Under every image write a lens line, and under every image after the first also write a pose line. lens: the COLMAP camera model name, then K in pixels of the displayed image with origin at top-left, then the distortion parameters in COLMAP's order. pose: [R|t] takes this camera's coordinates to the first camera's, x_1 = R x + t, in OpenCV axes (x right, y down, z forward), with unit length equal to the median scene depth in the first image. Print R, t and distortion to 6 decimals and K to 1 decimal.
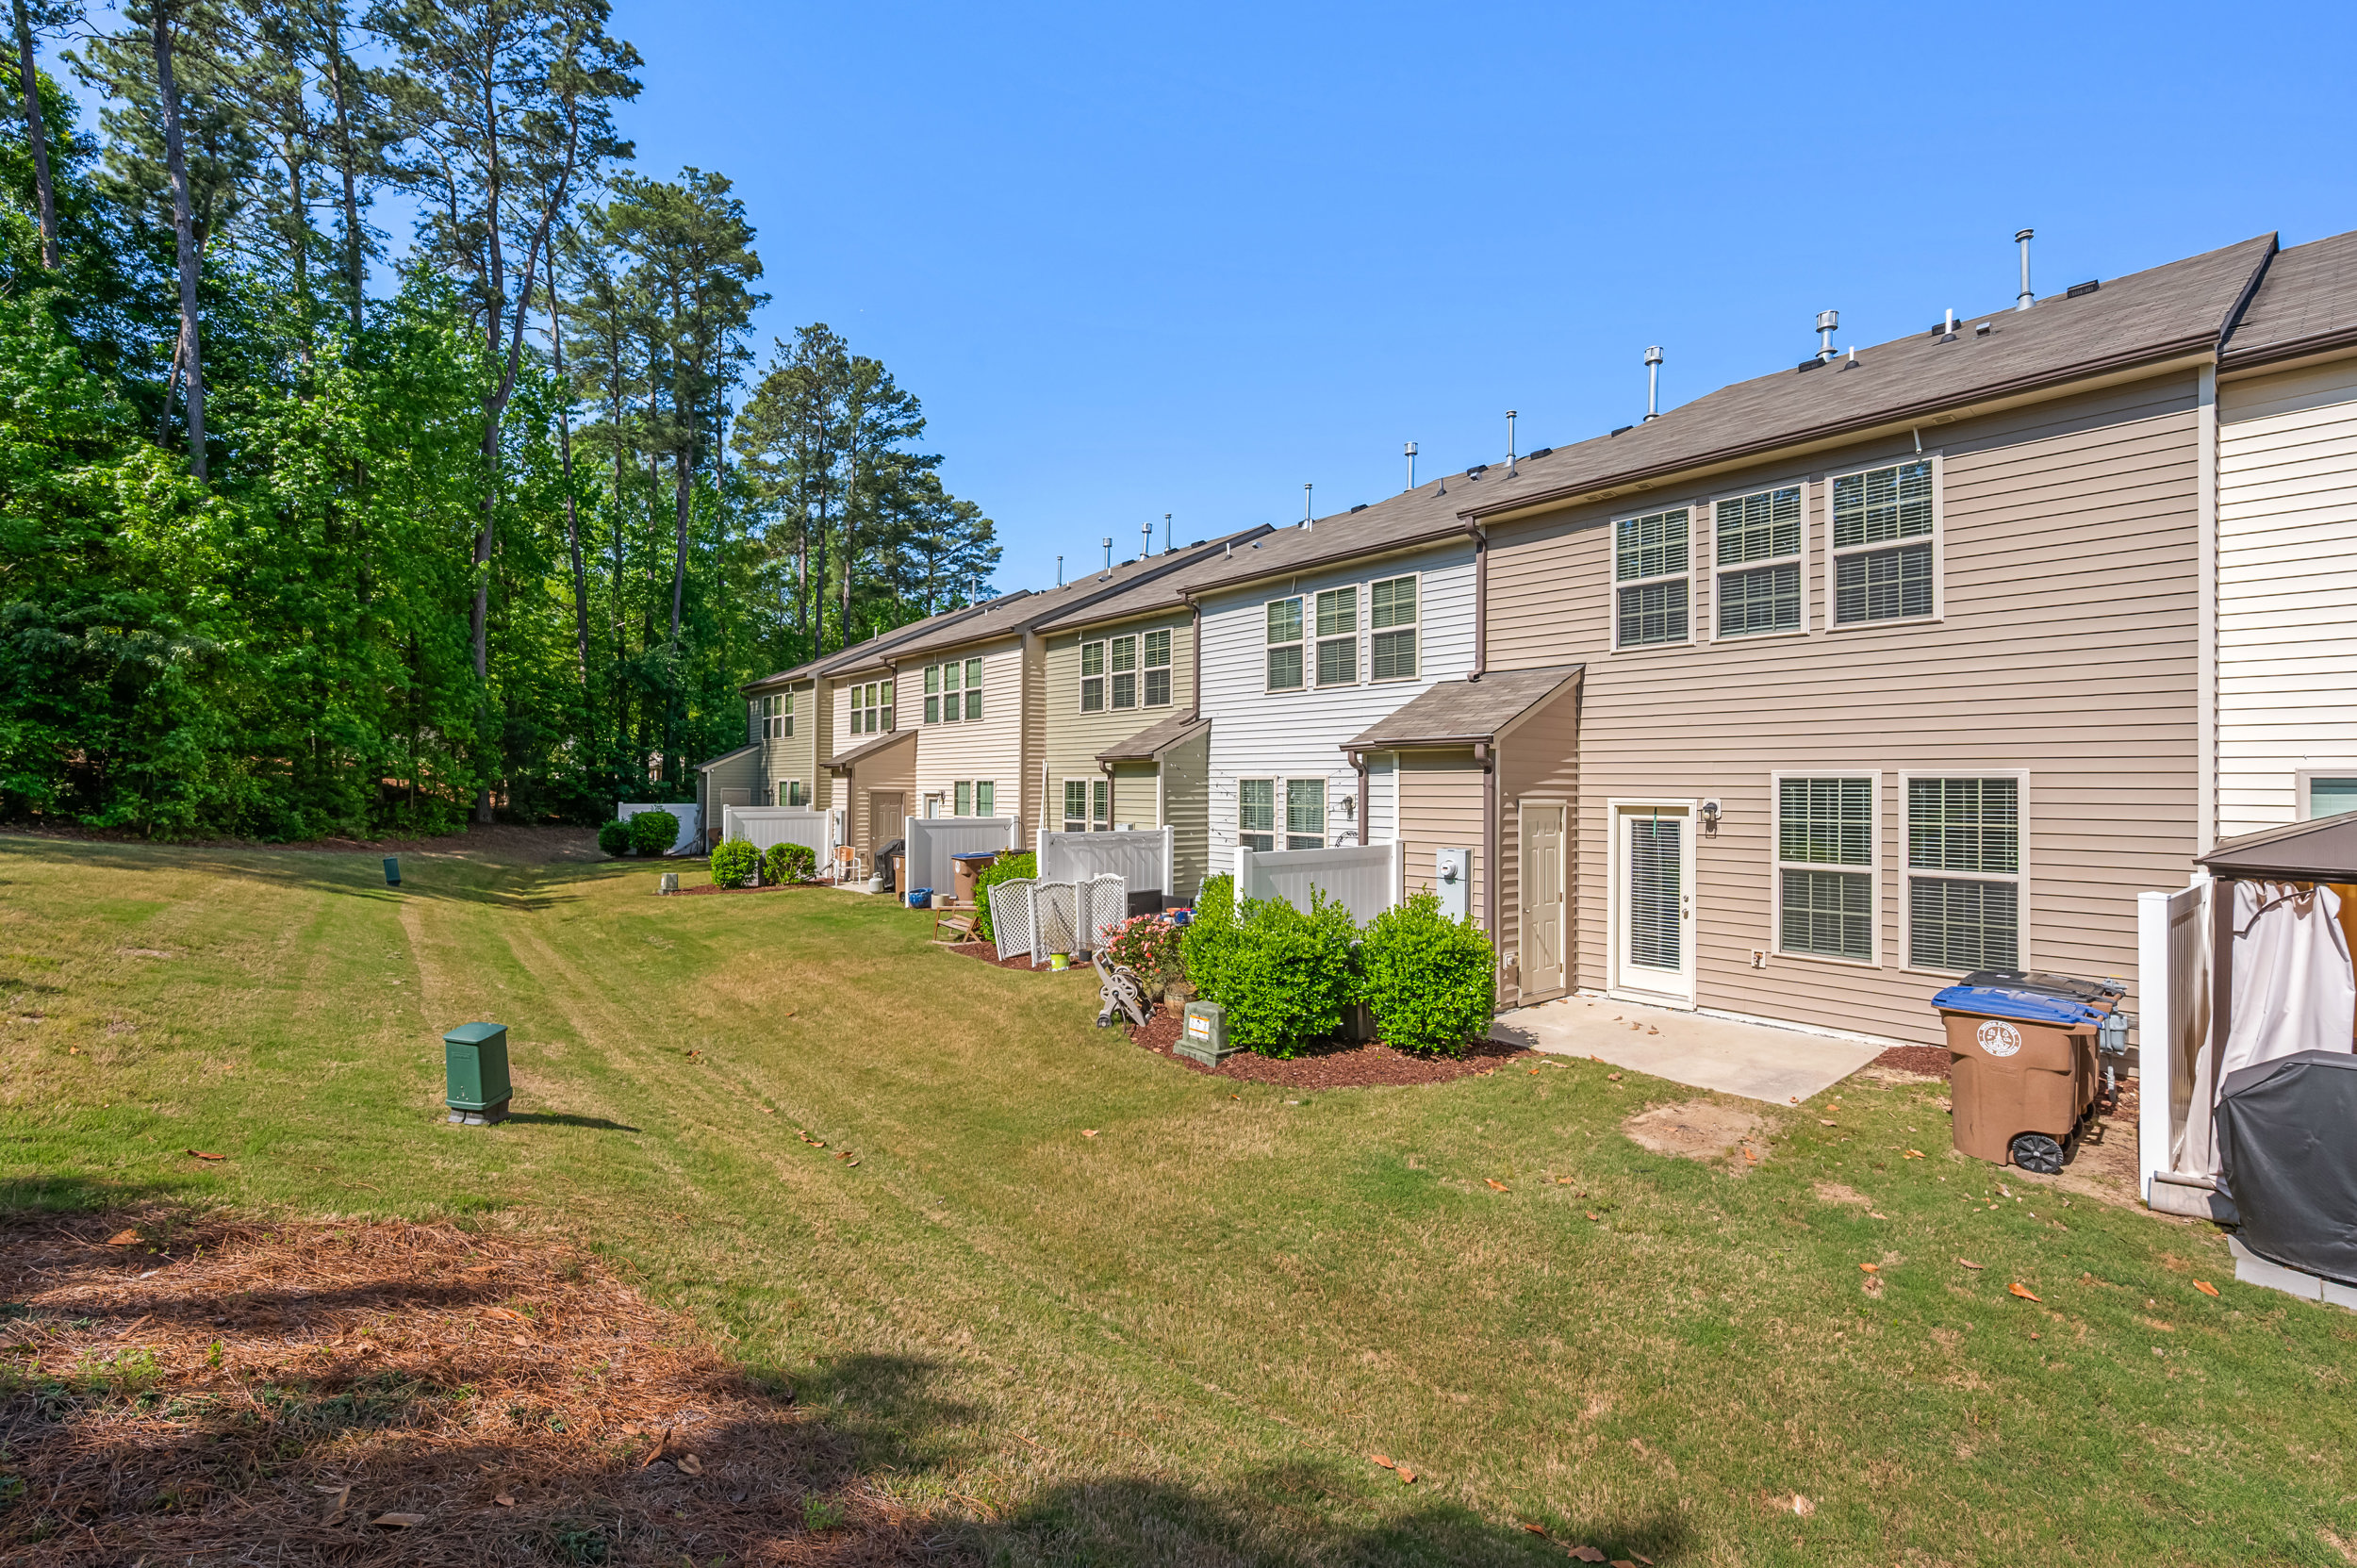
lens RADIAL K [[1022.5, 0, 1197.1], [0, 1022.5, 763.7], [0, 0, 1]] dist [0.005070, -0.002005]
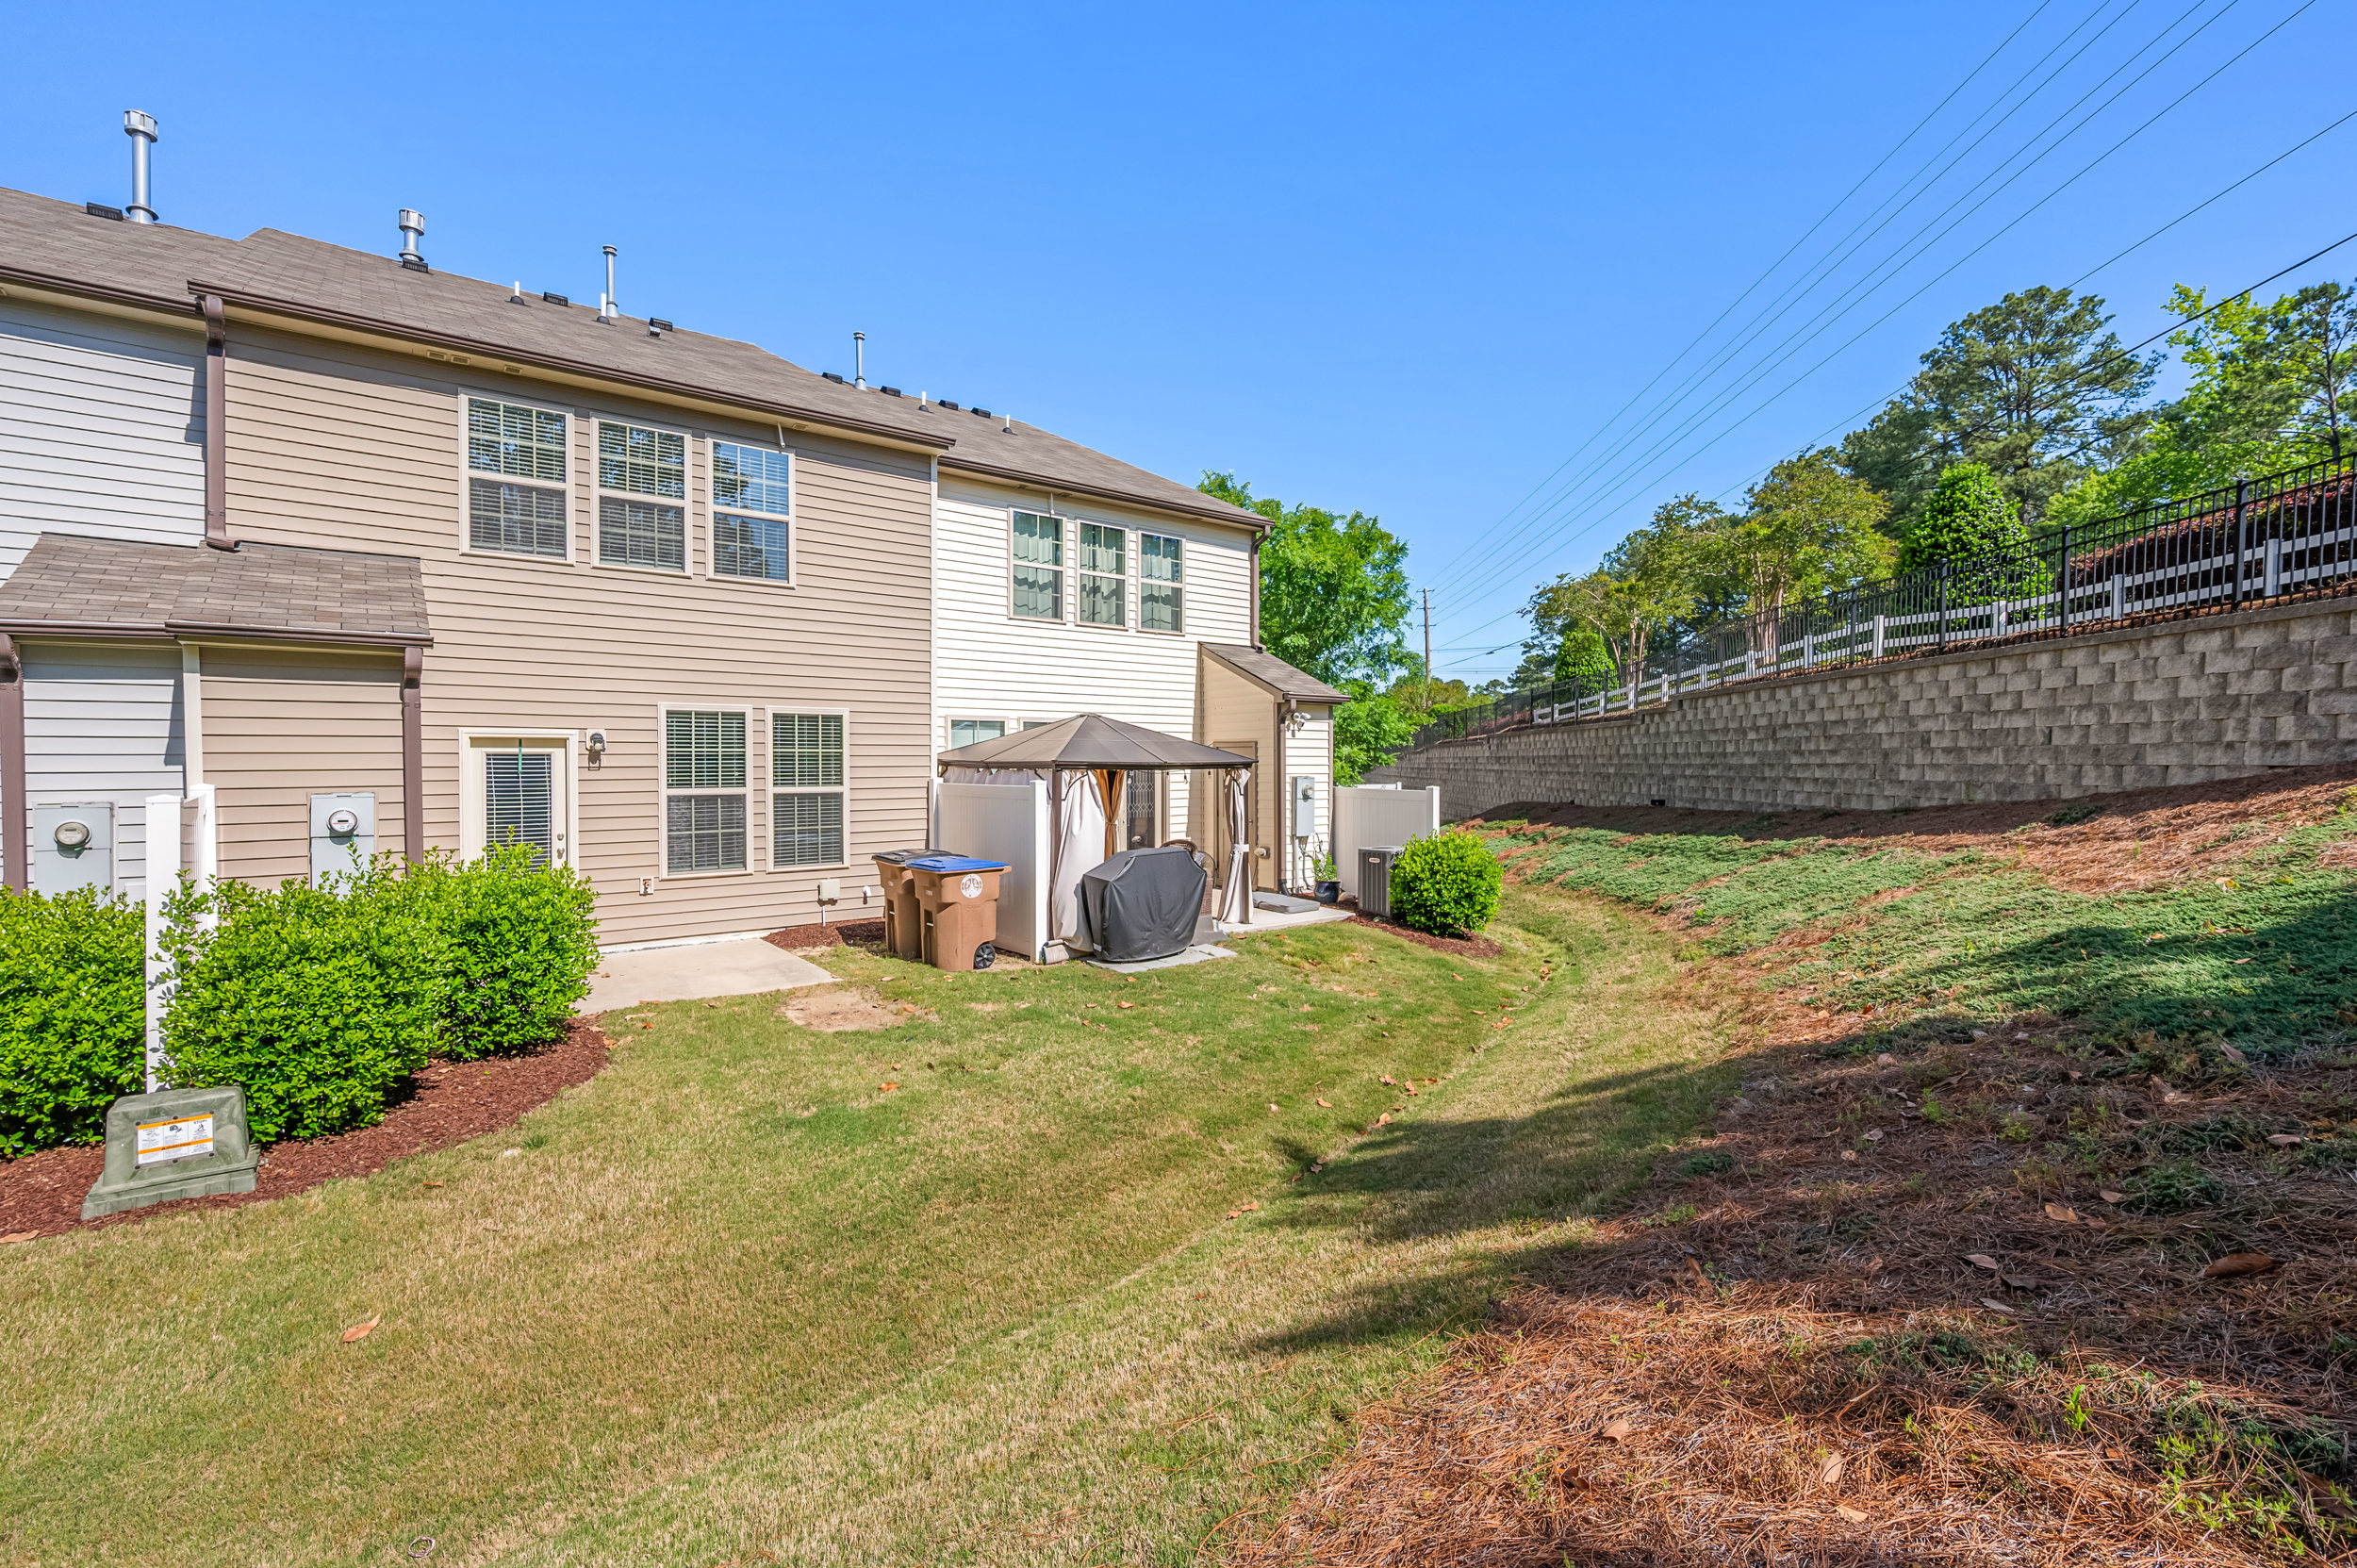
lens RADIAL K [[1022.5, 0, 1177.3], [0, 1022.5, 763.1], [0, 0, 1]] dist [0.005070, -0.002005]
pose [[0.039875, -0.010532, 0.999149, -0.438495], [-0.021882, 0.999695, 0.011411, 0.043240], [-0.998965, -0.022318, 0.039632, 0.416460]]
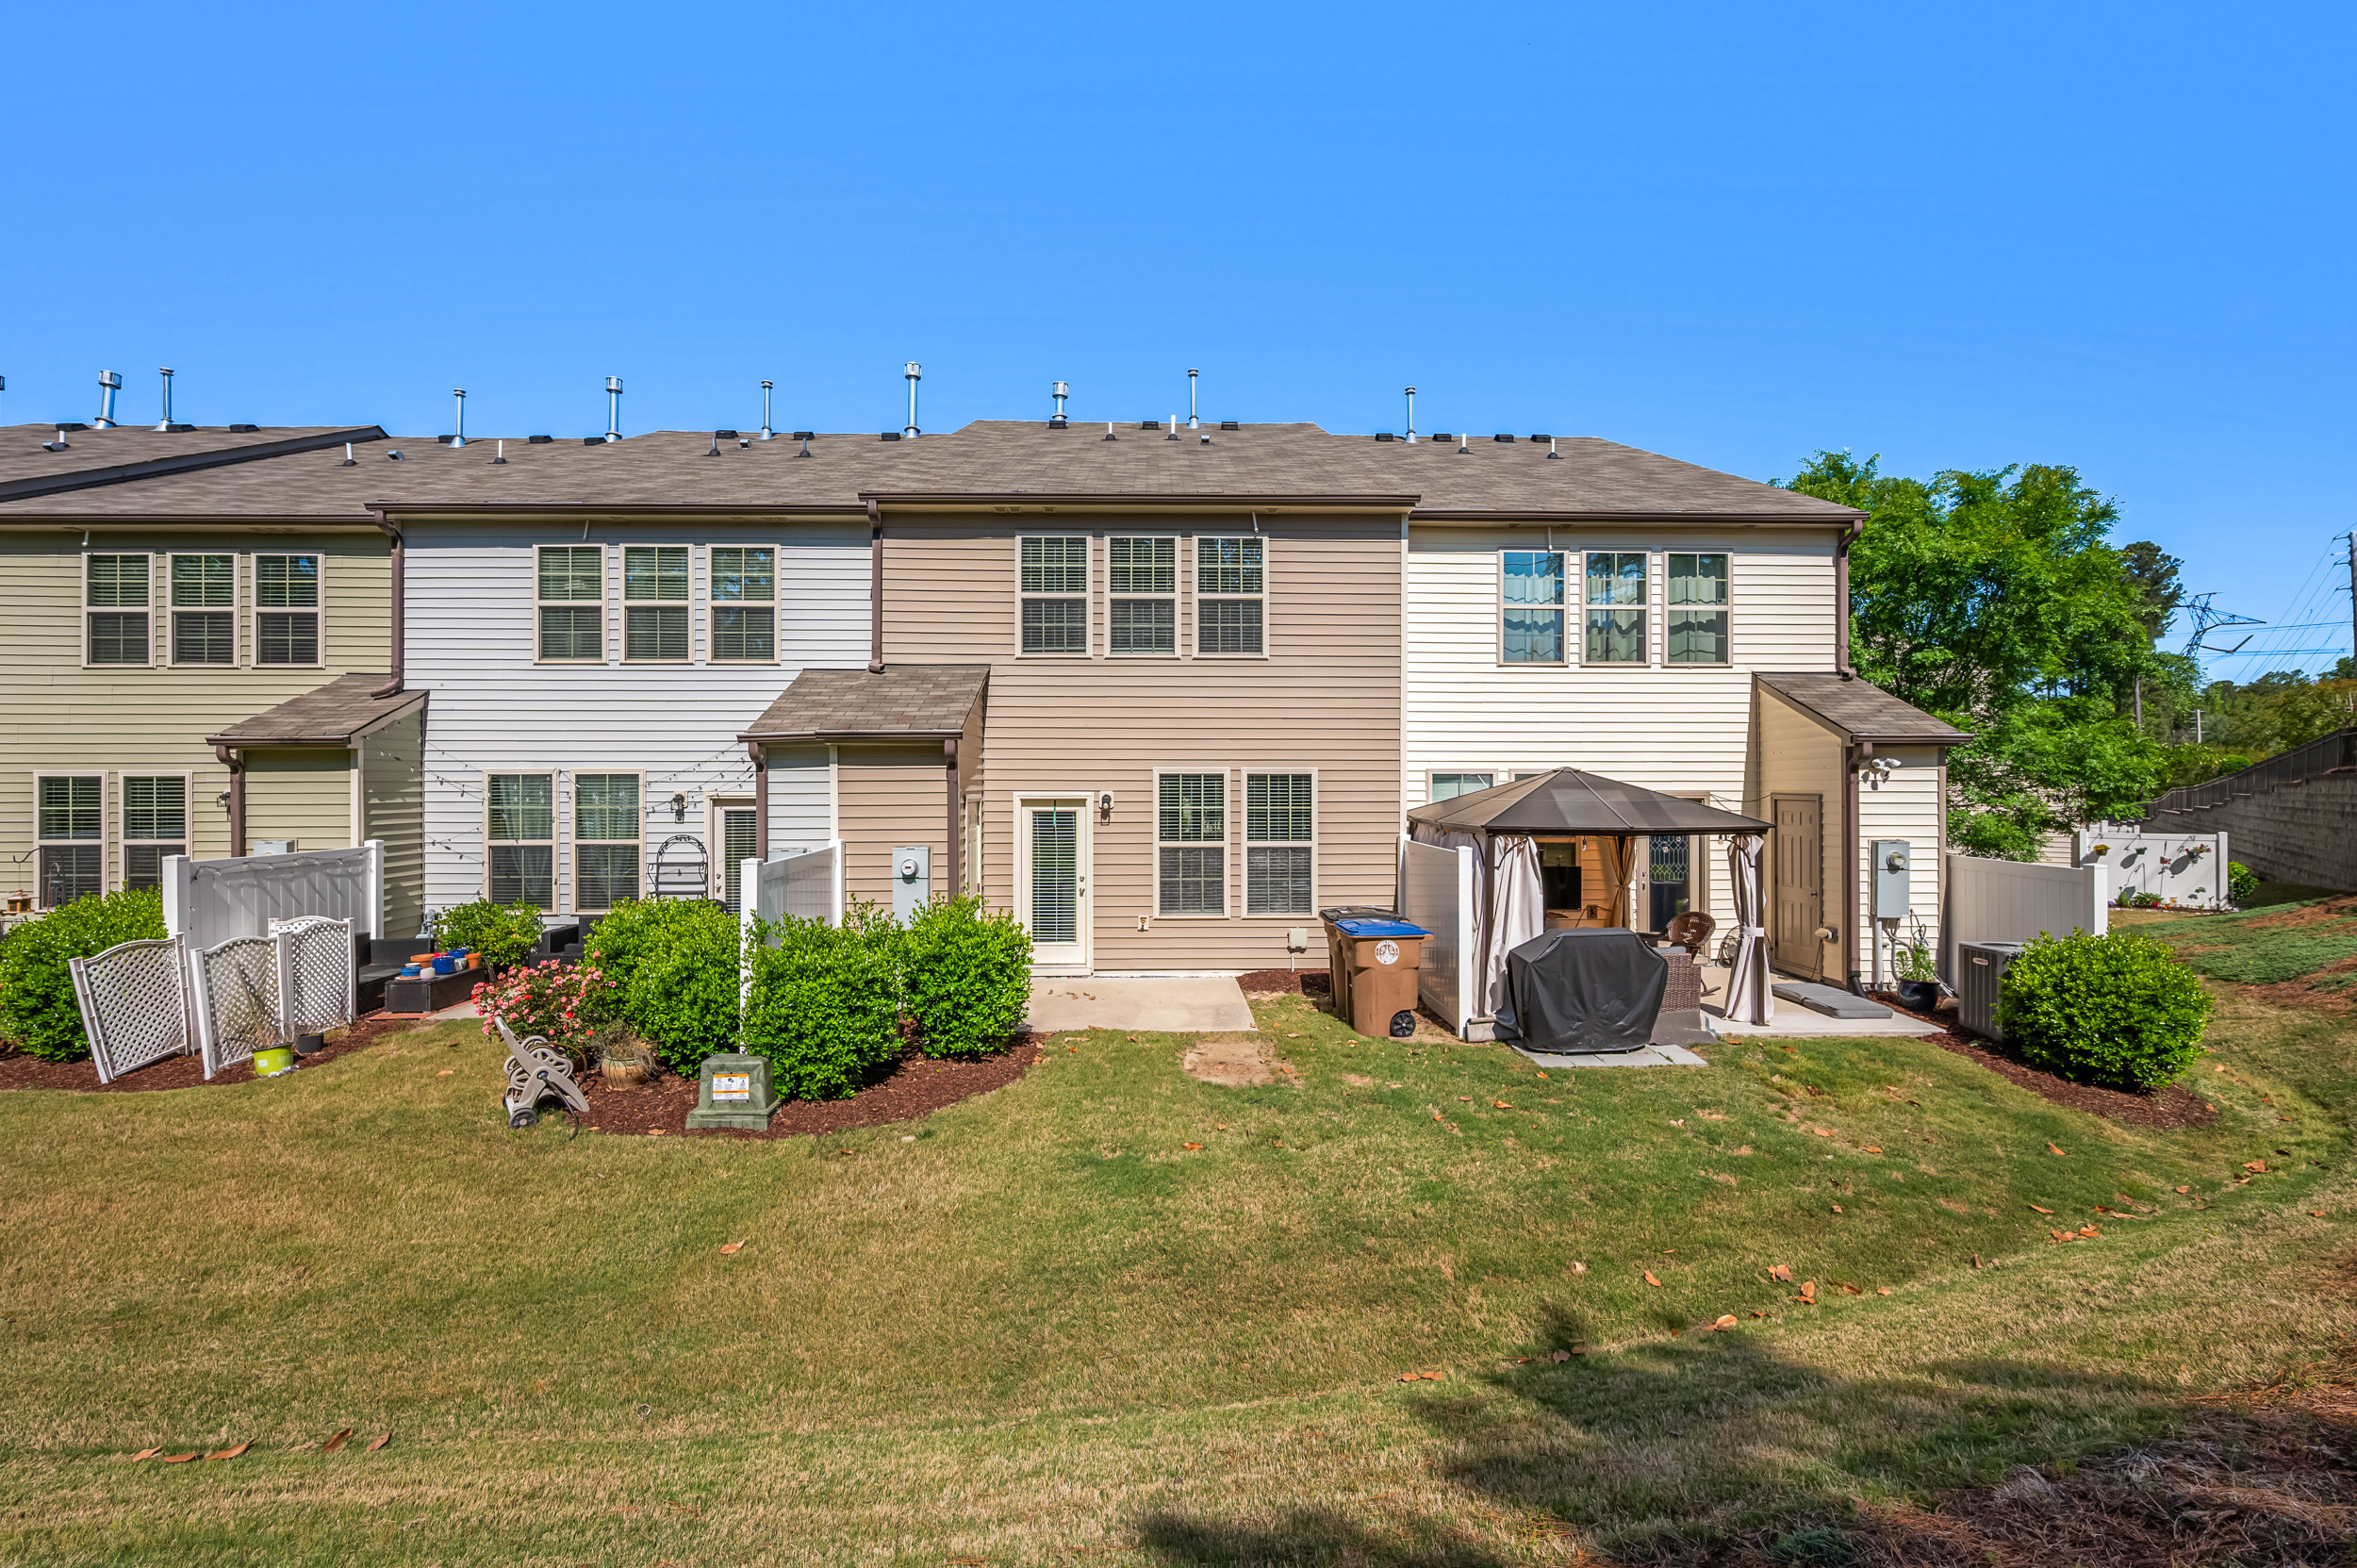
lens RADIAL K [[1022.5, 0, 1181.2], [0, 1022.5, 773.6], [0, 0, 1]] dist [0.005070, -0.002005]
pose [[0.629836, -0.001488, 0.776727, -0.350754], [-0.012703, 0.999845, 0.012216, -0.001357], [-0.776624, -0.017561, 0.629719, 0.199495]]
